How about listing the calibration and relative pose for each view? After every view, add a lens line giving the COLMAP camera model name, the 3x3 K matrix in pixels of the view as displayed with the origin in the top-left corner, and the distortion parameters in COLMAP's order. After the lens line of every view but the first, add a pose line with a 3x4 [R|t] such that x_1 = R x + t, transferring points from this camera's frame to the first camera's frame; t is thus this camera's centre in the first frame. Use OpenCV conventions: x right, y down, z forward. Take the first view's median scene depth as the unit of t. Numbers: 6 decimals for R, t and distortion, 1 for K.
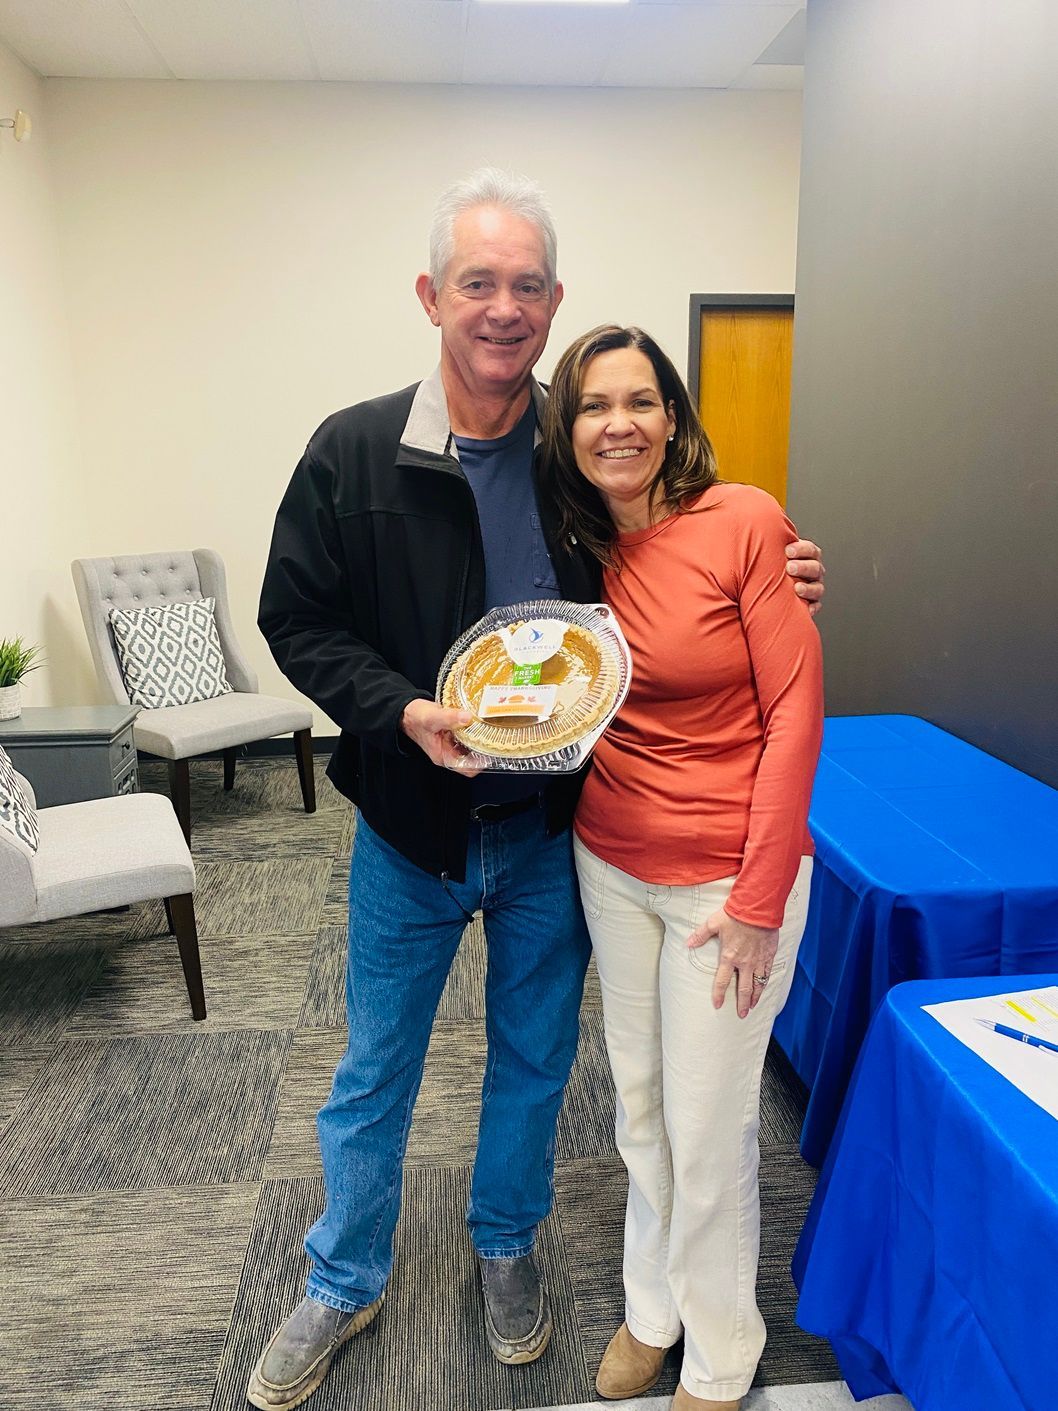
lens RADIAL K [[1064.0, 0, 529.0], [0, 1064.0, 705.5], [0, 0, 1]] dist [-0.009304, -0.003413]
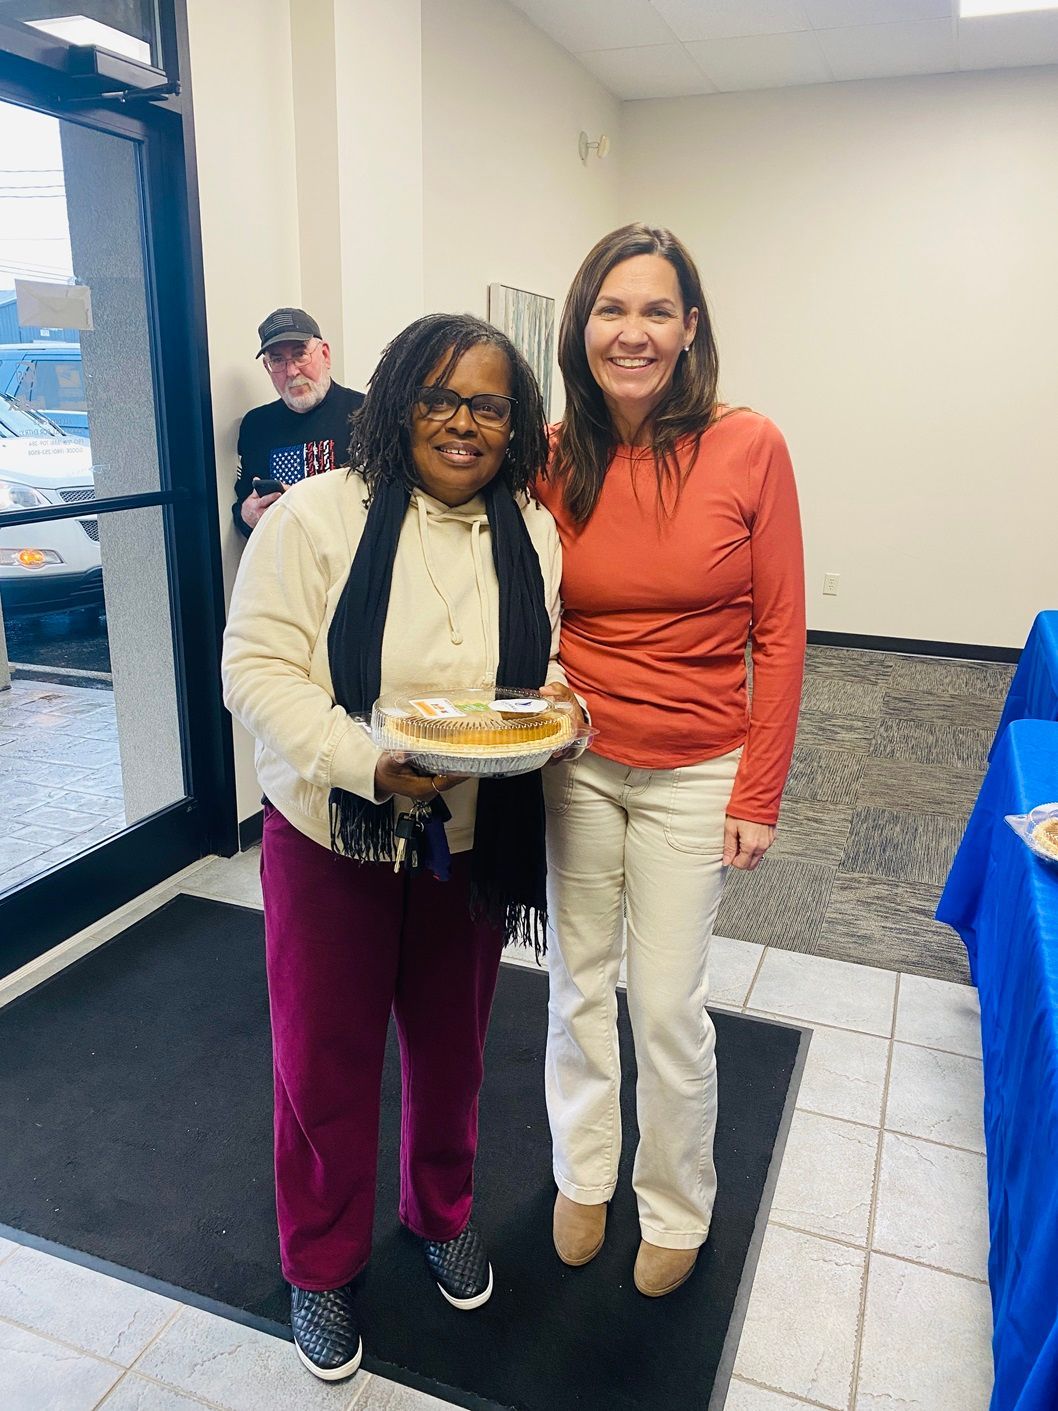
lens RADIAL K [[1064.0, 0, 529.0], [0, 1064.0, 705.5], [0, 0, 1]] dist [-0.009304, -0.003413]
pose [[0.894337, 0.151542, -0.420947, 0.198571], [-0.129815, 0.988306, 0.079990, 0.117069], [0.428147, -0.016893, 0.903551, -0.476998]]
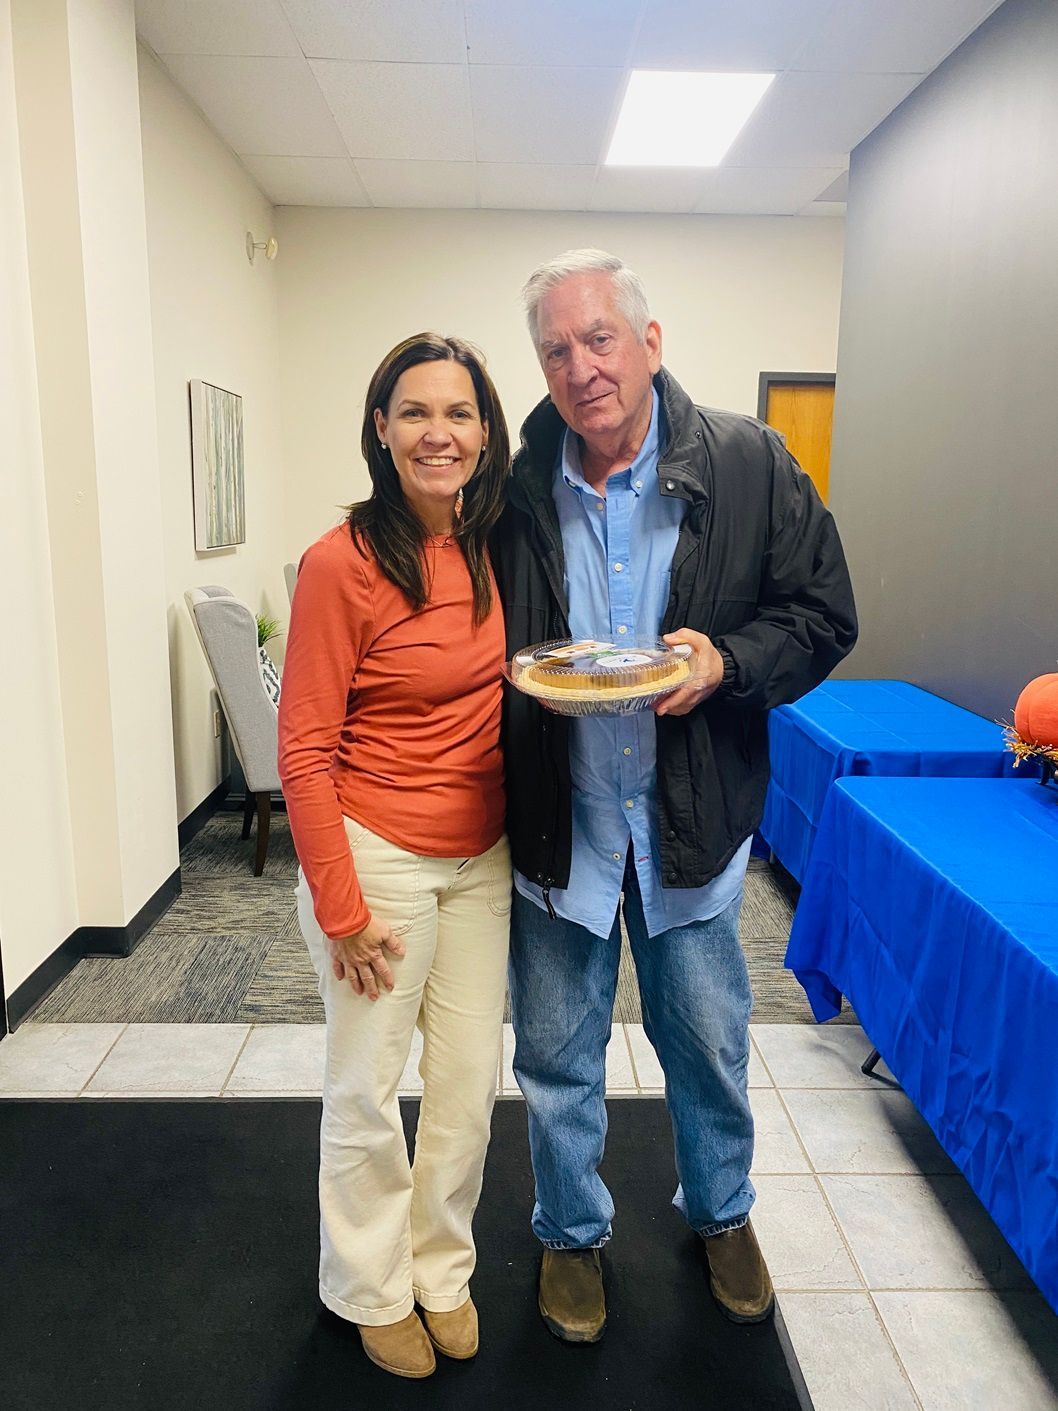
lens RADIAL K [[1072.2, 0, 522.8], [0, 1072.2, 703.9], [0, 0, 1]] dist [-0.003146, 0.002446]
pose [[0.996853, 0.036121, -0.070564, -0.047985], [-0.038979, 0.998457, -0.039553, 0.132850], [0.069026, 0.042179, 0.996723, -0.528562]]
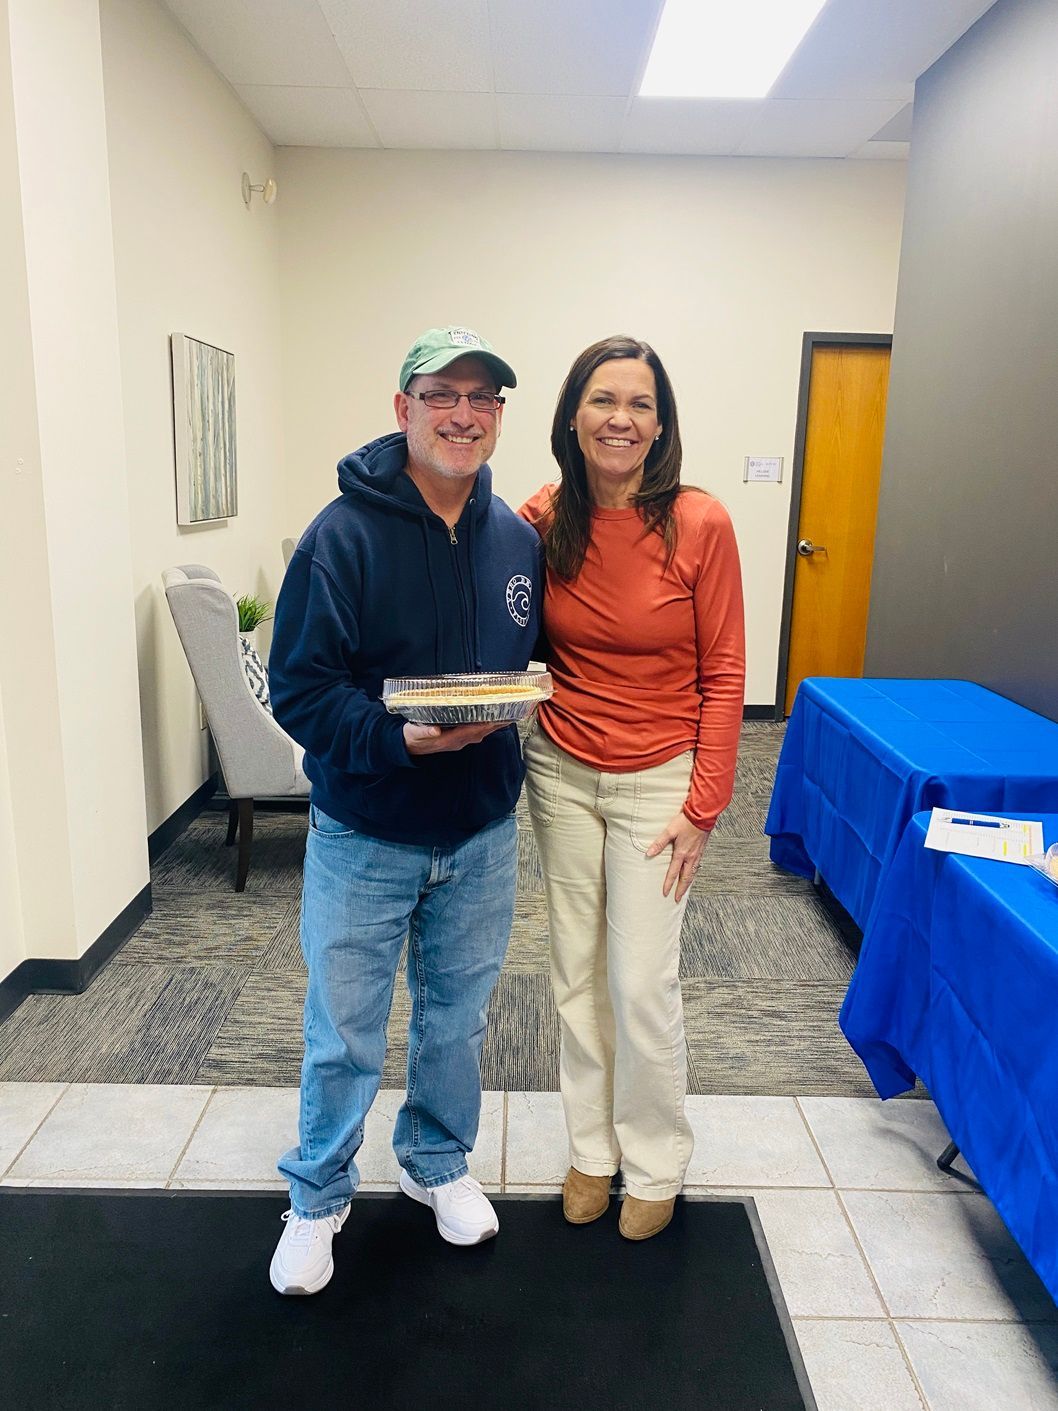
lens RADIAL K [[1075.1, 0, 518.6], [0, 1075.1, 697.7], [0, 0, 1]] dist [-0.004274, 0.003146]
pose [[0.994506, 0.050572, -0.091655, -0.056762], [-0.052334, 0.998486, -0.016931, 0.088834], [0.090660, 0.021635, 0.995647, -0.352852]]
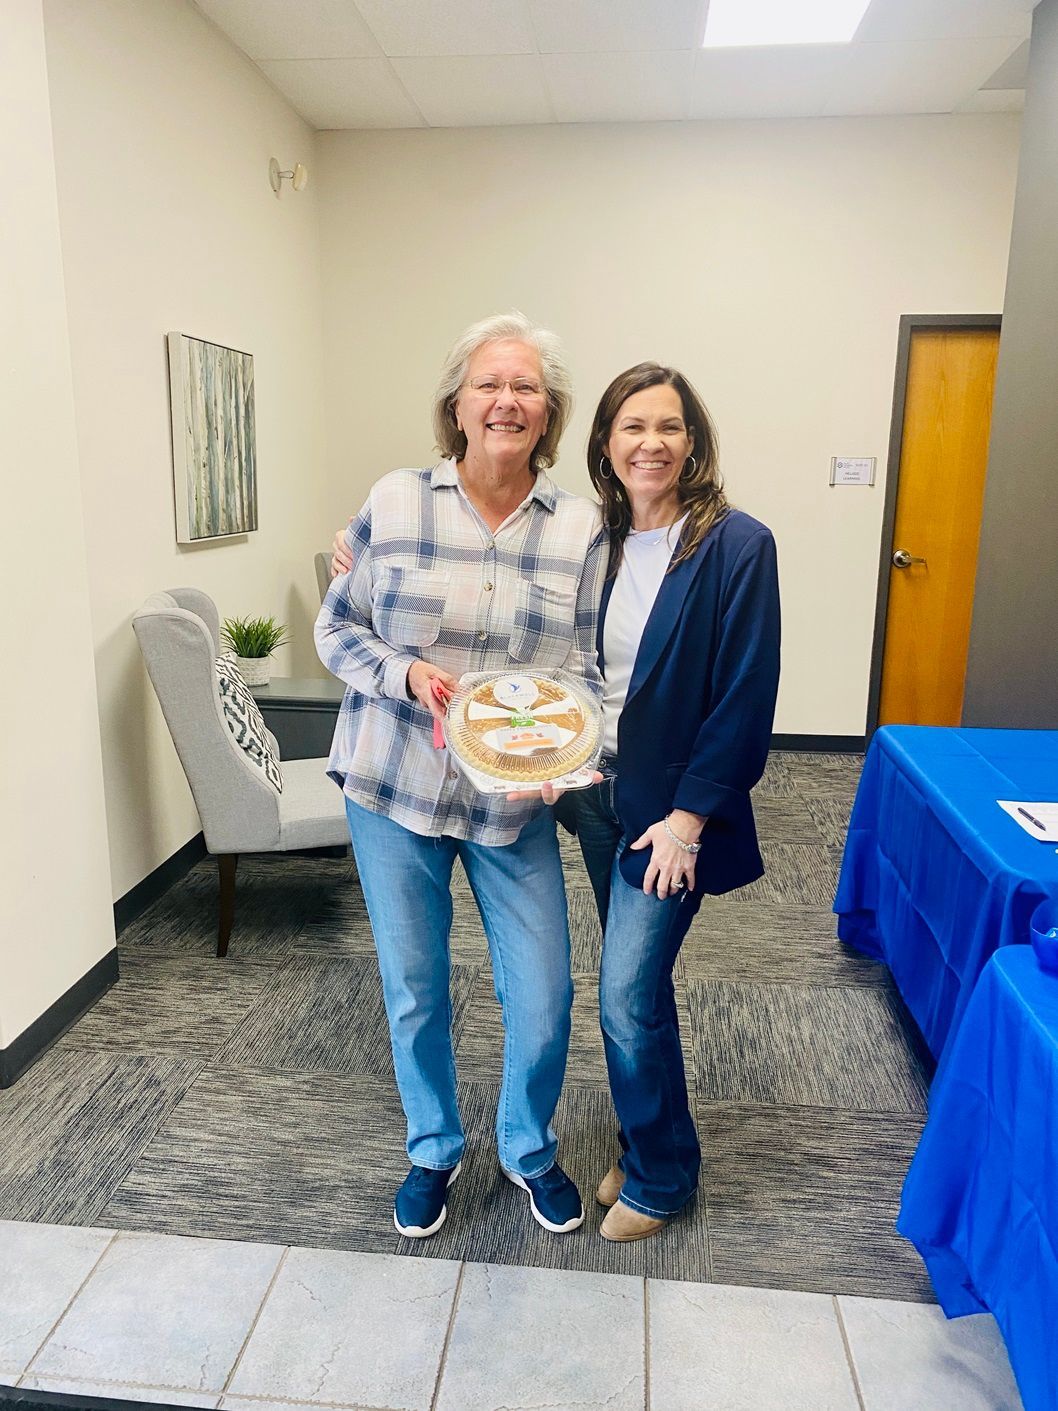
lens RADIAL K [[1080.2, 0, 502.2], [0, 1080.2, 689.0], [0, 0, 1]] dist [0.003791, 0.005067]
pose [[0.976905, 0.062085, -0.204457, 0.023001], [-0.066839, 0.997629, -0.016421, 0.024276], [0.202952, 0.029708, 0.978738, -0.154603]]
